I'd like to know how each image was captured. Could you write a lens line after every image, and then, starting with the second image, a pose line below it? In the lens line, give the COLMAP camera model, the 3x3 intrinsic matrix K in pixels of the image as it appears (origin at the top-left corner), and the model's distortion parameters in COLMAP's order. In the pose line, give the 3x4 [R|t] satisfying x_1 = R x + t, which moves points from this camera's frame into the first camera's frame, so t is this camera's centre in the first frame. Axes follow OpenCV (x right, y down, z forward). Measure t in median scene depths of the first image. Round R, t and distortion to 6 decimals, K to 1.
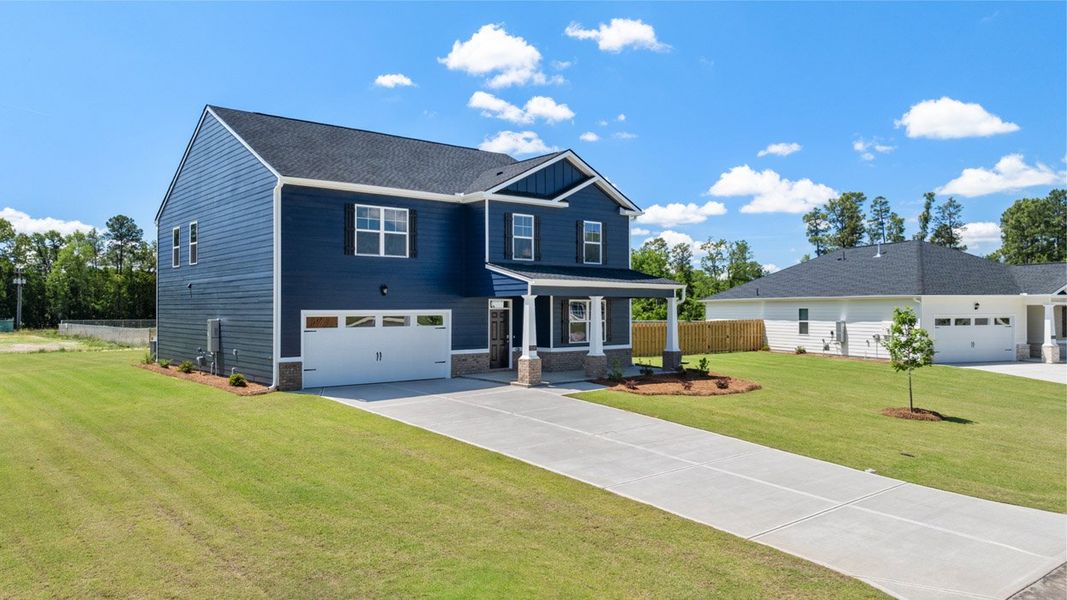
lens RADIAL K [[757.5, 0, 533.5], [0, 757.5, 300.0], [0, 0, 1]] dist [-0.010381, 0.000466]
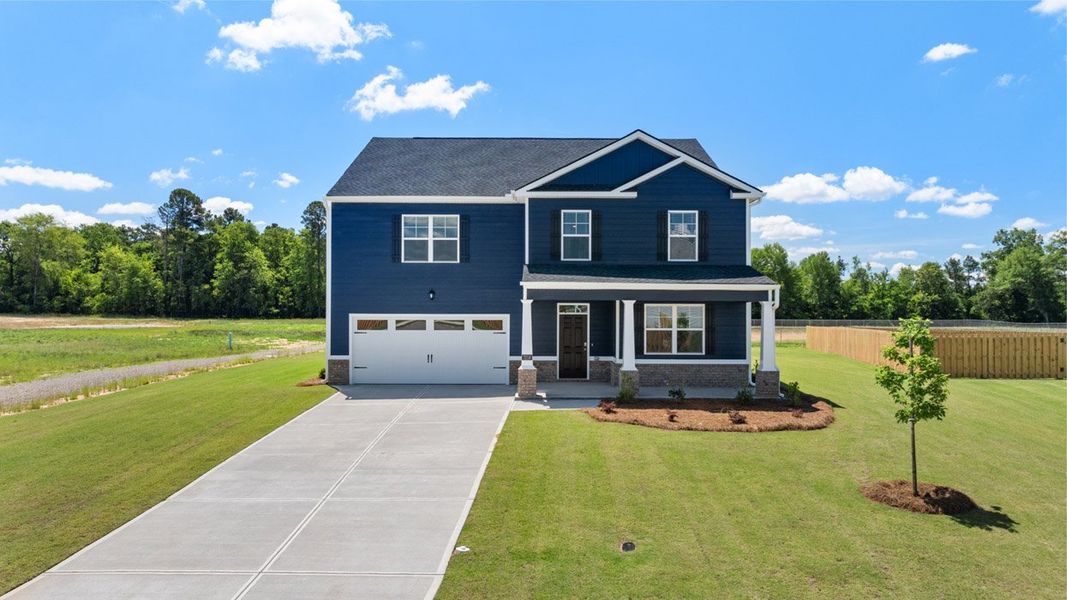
lens RADIAL K [[757.5, 0, 533.5], [0, 757.5, 300.0], [0, 0, 1]] dist [-0.010381, 0.000466]
pose [[0.765083, -0.001465, -0.643930, 0.553733], [0.002687, 0.999996, 0.000916, -0.006425], [0.643926, -0.002431, 0.765084, 0.282639]]
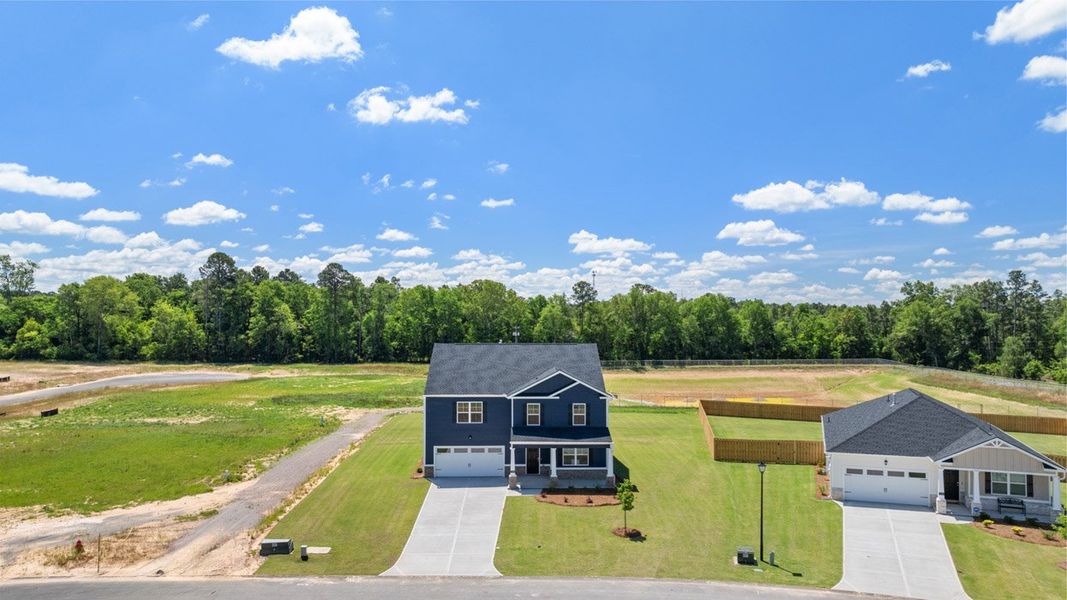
lens RADIAL K [[757.5, 0, 533.5], [0, 757.5, 300.0], [0, 0, 1]] dist [-0.010381, 0.000466]
pose [[0.780359, -0.007254, -0.625289, 1.366410], [0.004492, 0.999972, -0.005995, -0.406251], [0.625315, 0.001870, 0.780370, -0.680355]]
